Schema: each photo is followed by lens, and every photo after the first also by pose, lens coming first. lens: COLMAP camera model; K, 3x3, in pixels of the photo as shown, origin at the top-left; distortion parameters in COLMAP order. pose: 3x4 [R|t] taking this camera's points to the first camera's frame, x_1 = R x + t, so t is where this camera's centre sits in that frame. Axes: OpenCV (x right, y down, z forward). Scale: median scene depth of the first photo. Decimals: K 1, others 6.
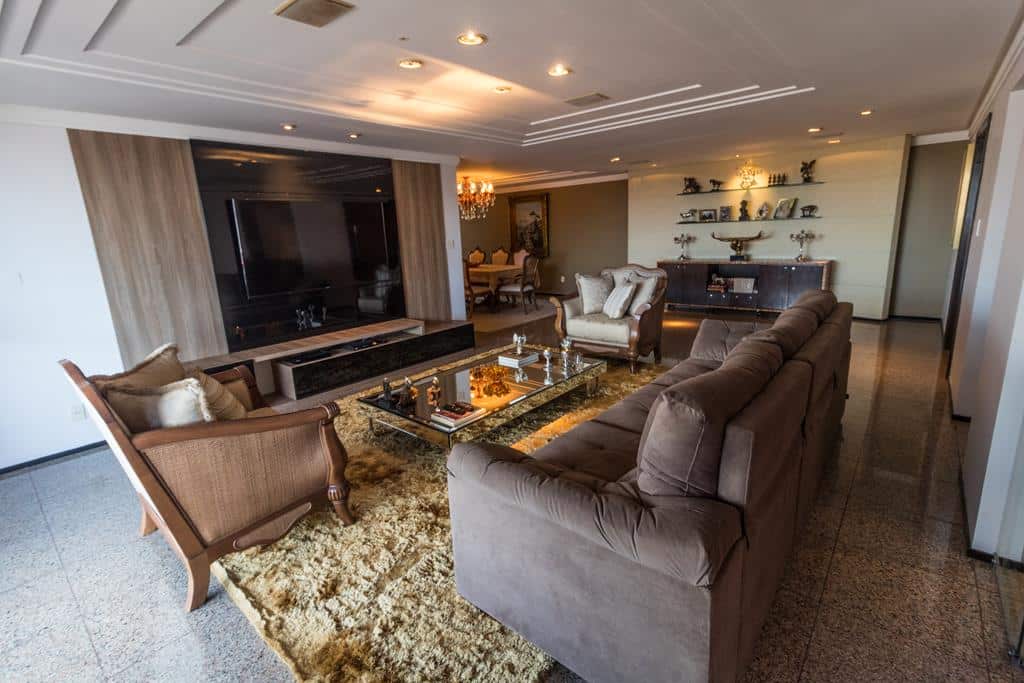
lens RADIAL K [[469.9, 0, 514.5], [0, 469.9, 339.1], [0, 0, 1]] dist [0.007129, -0.000050]
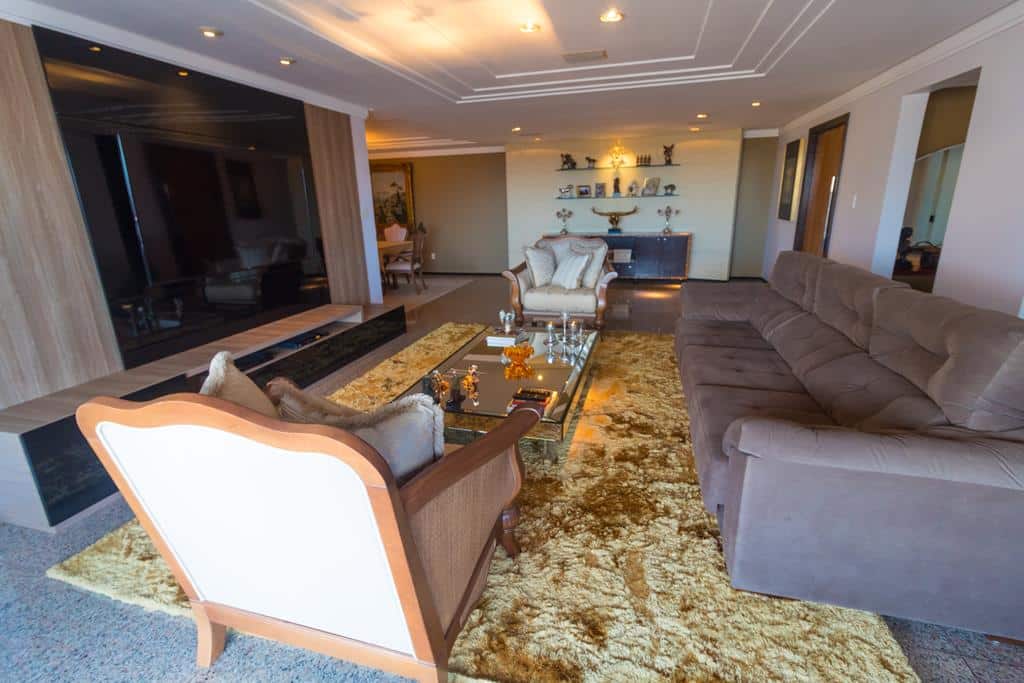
lens RADIAL K [[469.9, 0, 514.5], [0, 469.9, 339.1], [0, 0, 1]] dist [0.007129, -0.000050]
pose [[0.907966, -0.097305, 0.407590, -0.445588], [0.080610, 0.995058, 0.057982, -0.009414], [-0.411218, -0.019790, 0.911322, 0.196978]]
